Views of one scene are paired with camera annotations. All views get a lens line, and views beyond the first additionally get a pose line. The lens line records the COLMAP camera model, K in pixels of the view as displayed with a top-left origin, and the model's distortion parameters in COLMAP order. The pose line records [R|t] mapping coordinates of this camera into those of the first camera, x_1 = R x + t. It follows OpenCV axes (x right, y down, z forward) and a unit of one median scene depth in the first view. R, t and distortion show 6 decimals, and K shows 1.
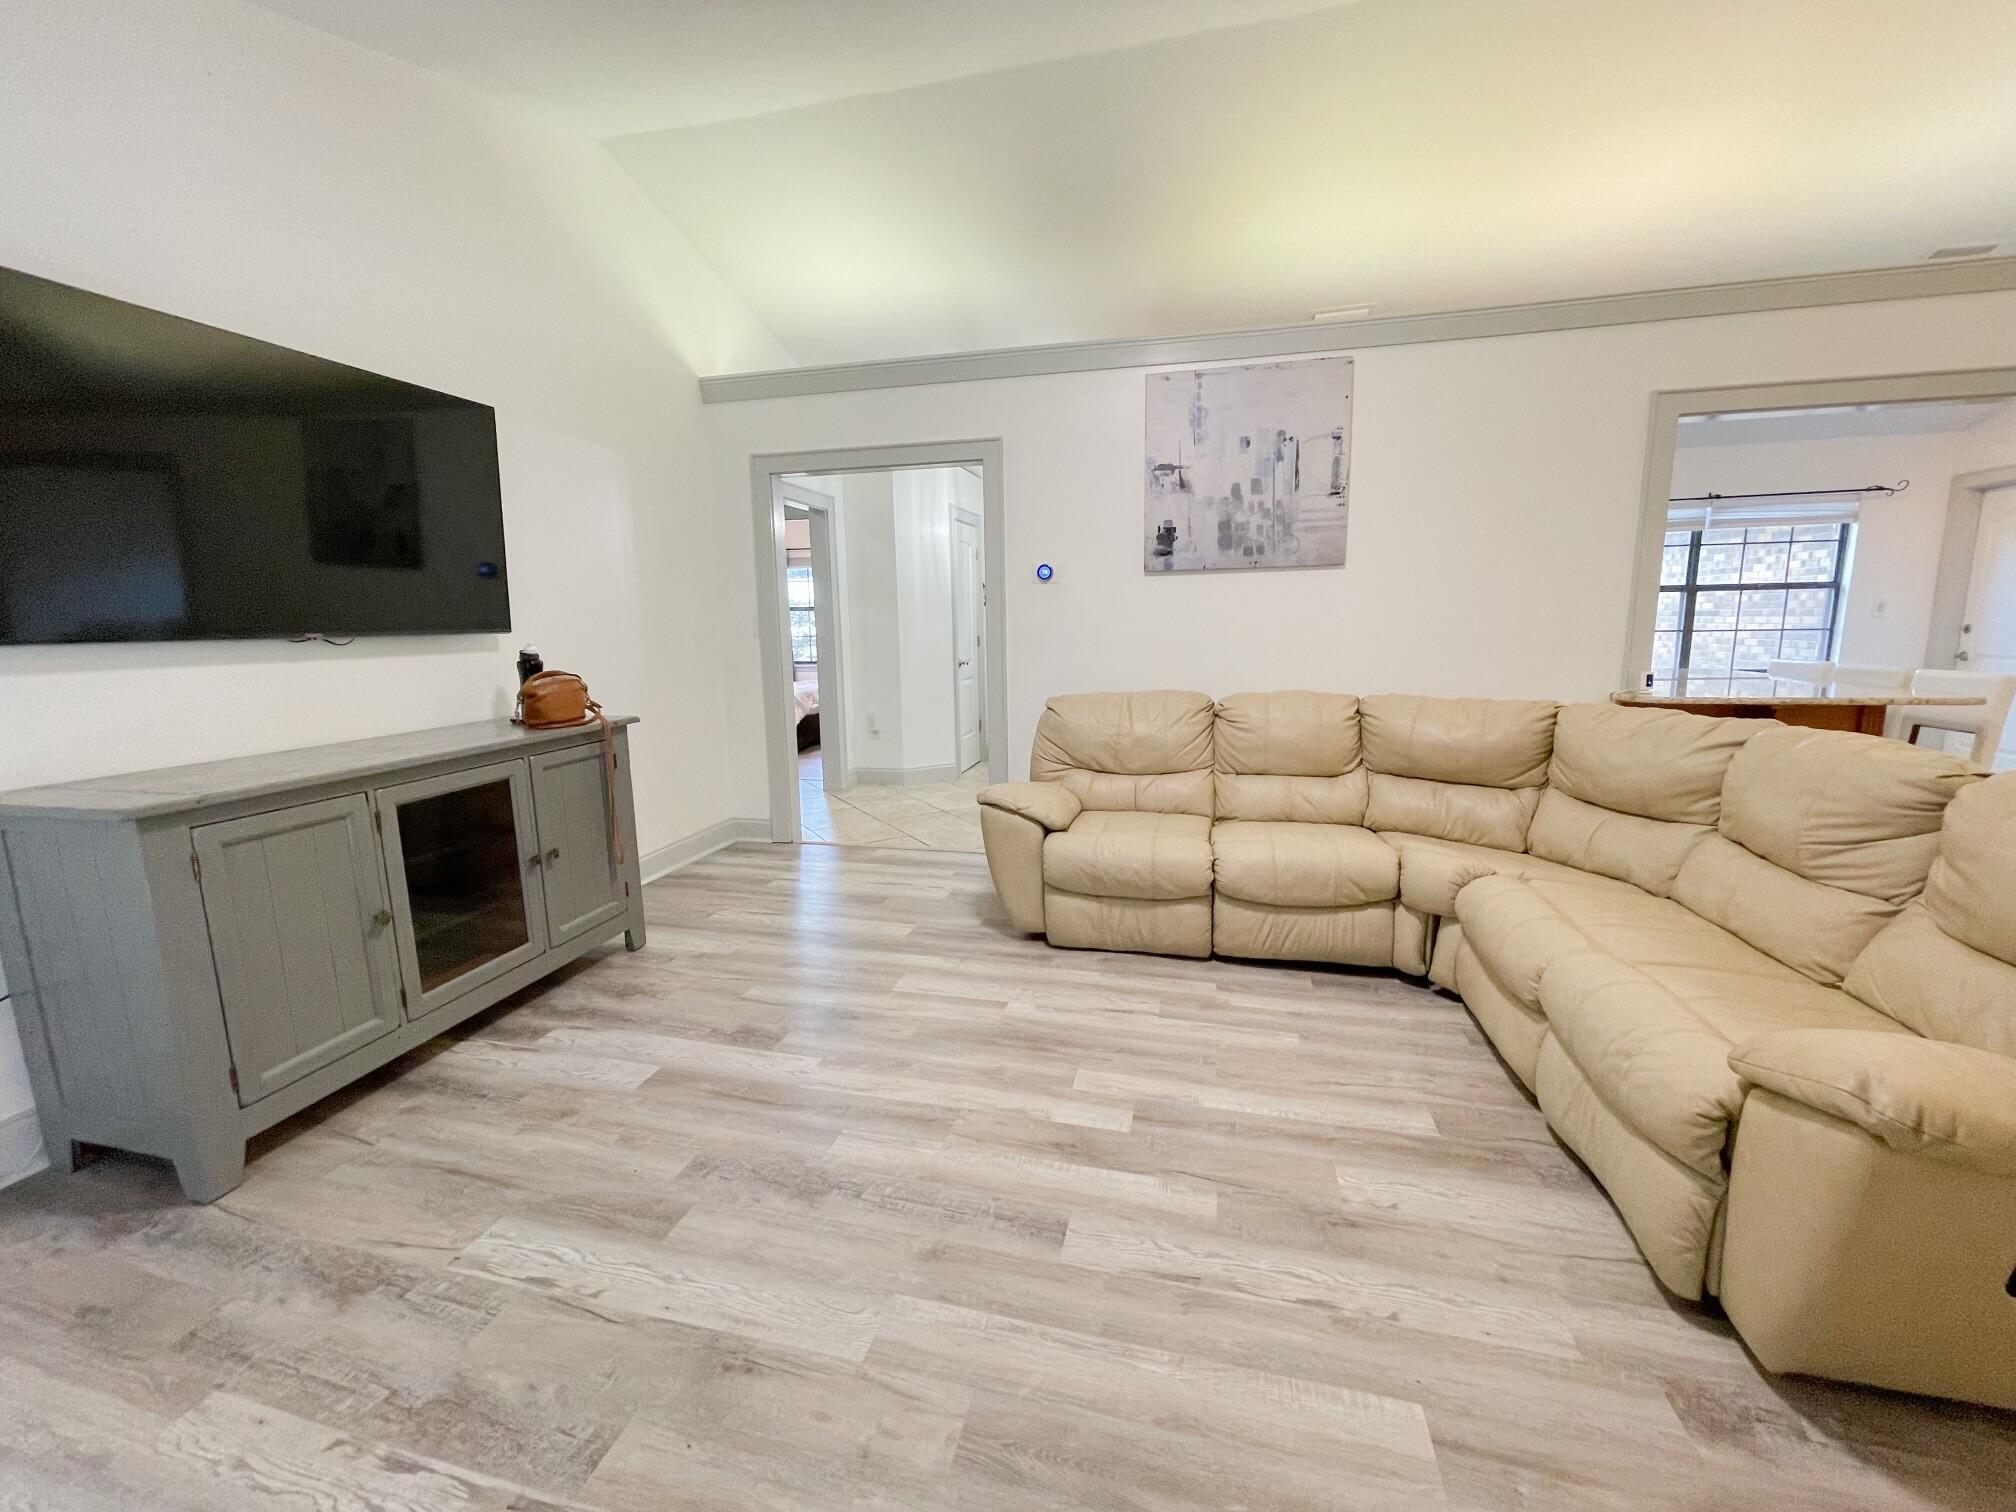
lens RADIAL K [[813.6, 0, 1001.1], [0, 813.6, 746.2], [0, 0, 1]] dist [-0.000051, -0.000820]
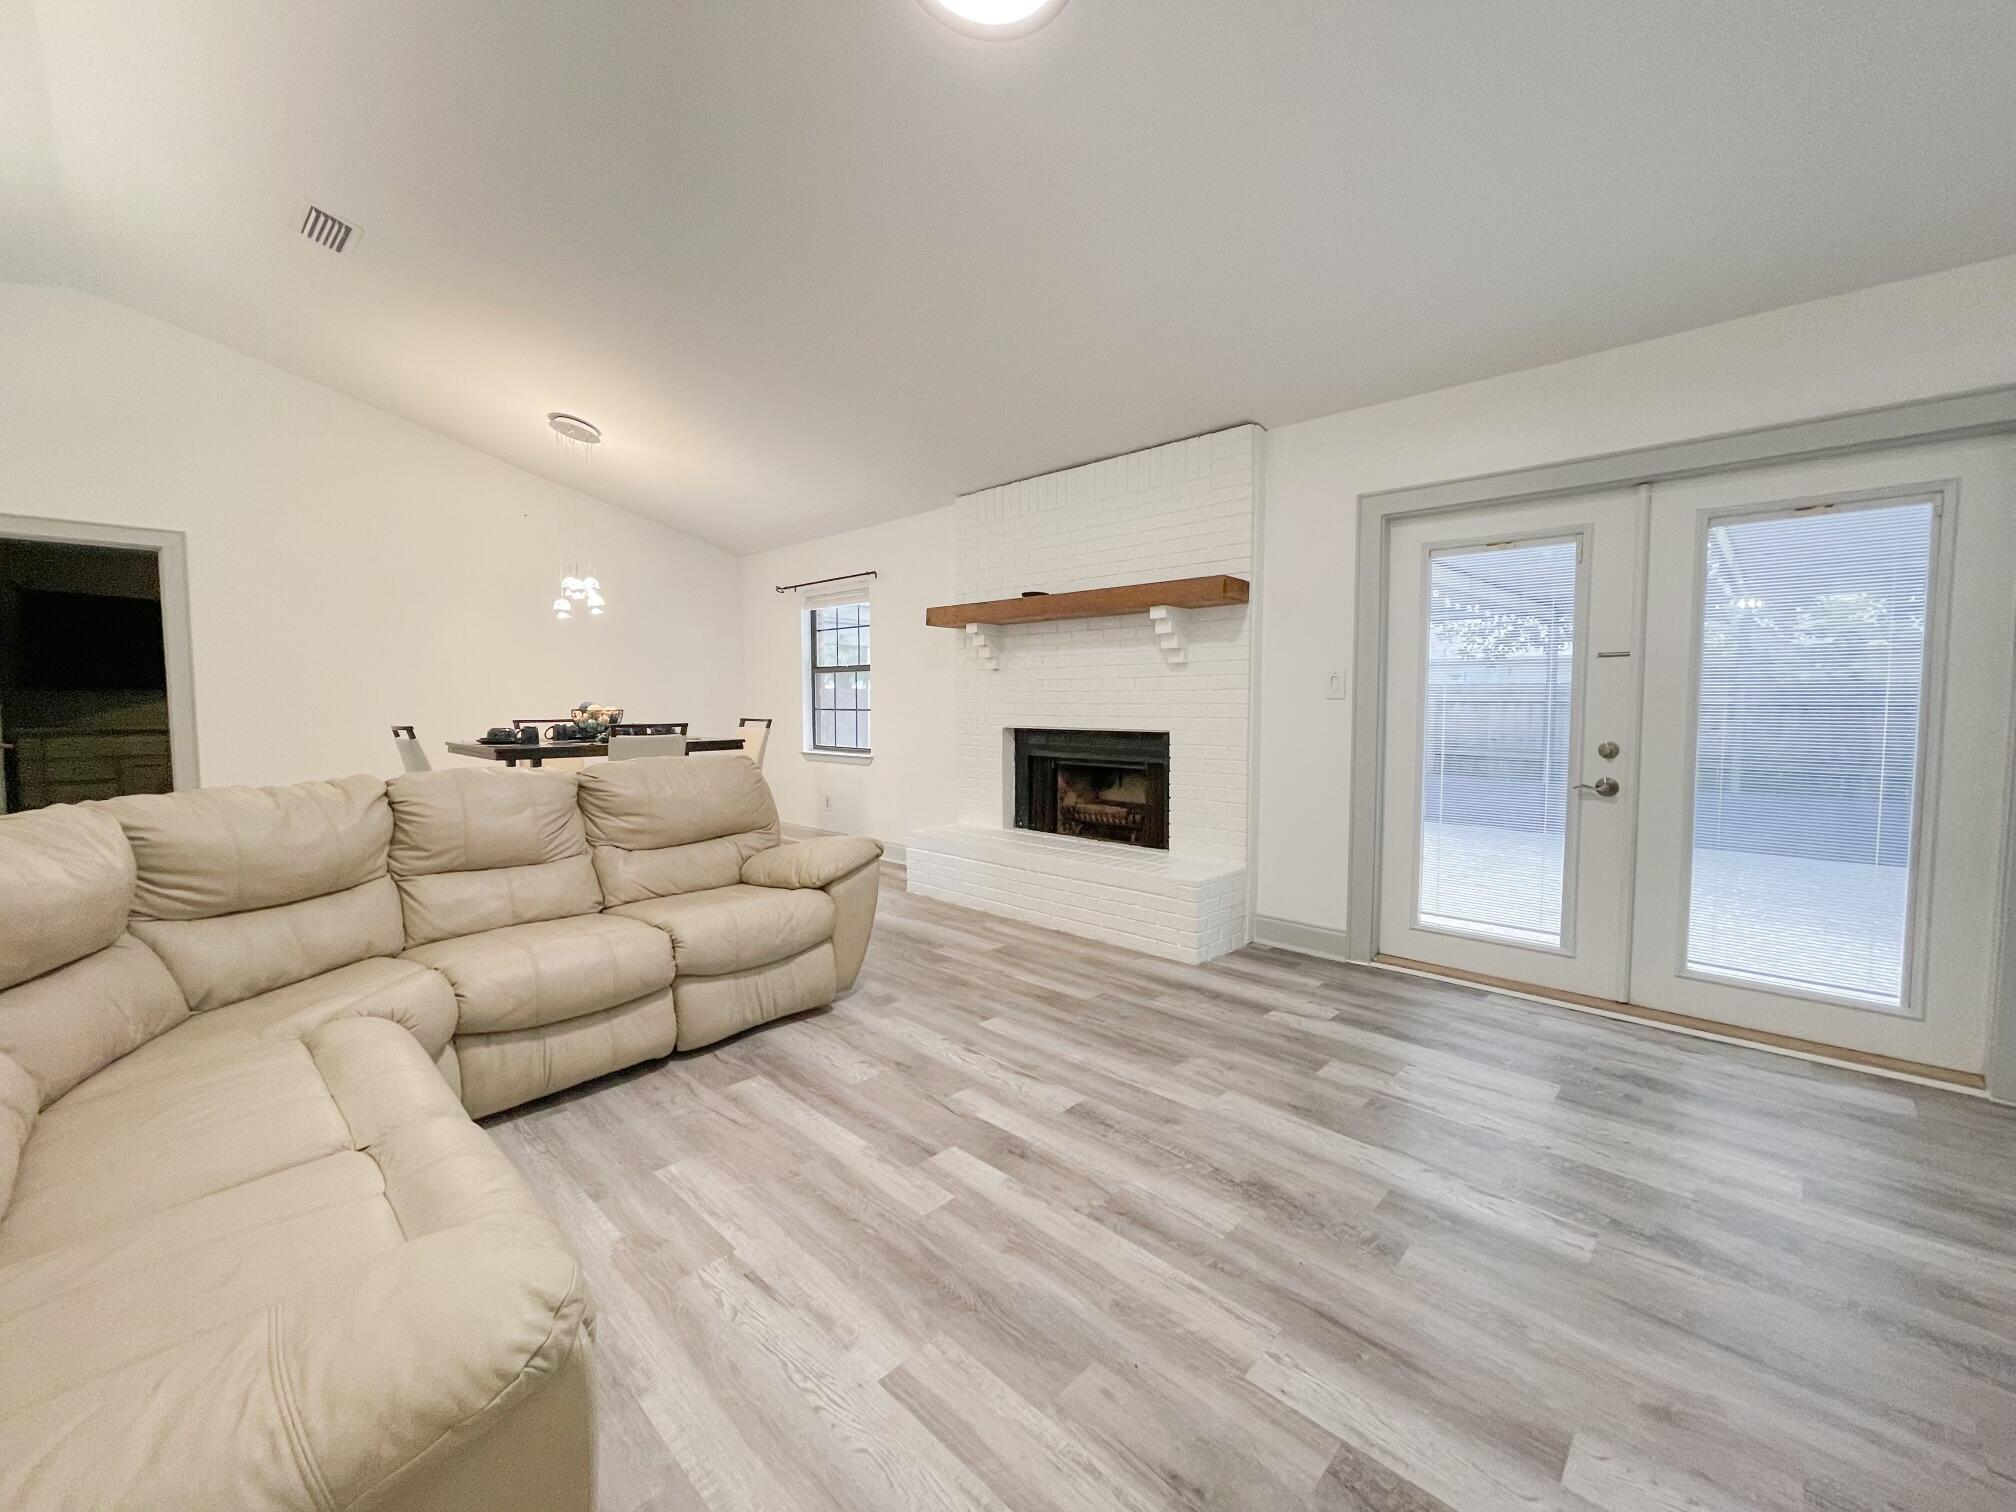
lens RADIAL K [[813.6, 0, 1001.1], [0, 813.6, 746.2], [0, 0, 1]] dist [-0.000051, -0.000820]
pose [[-0.868114, -0.016377, 0.496095, -0.421205], [0.088155, 0.978480, 0.186563, -0.234735], [-0.488475, 0.205692, -0.847988, 1.788716]]
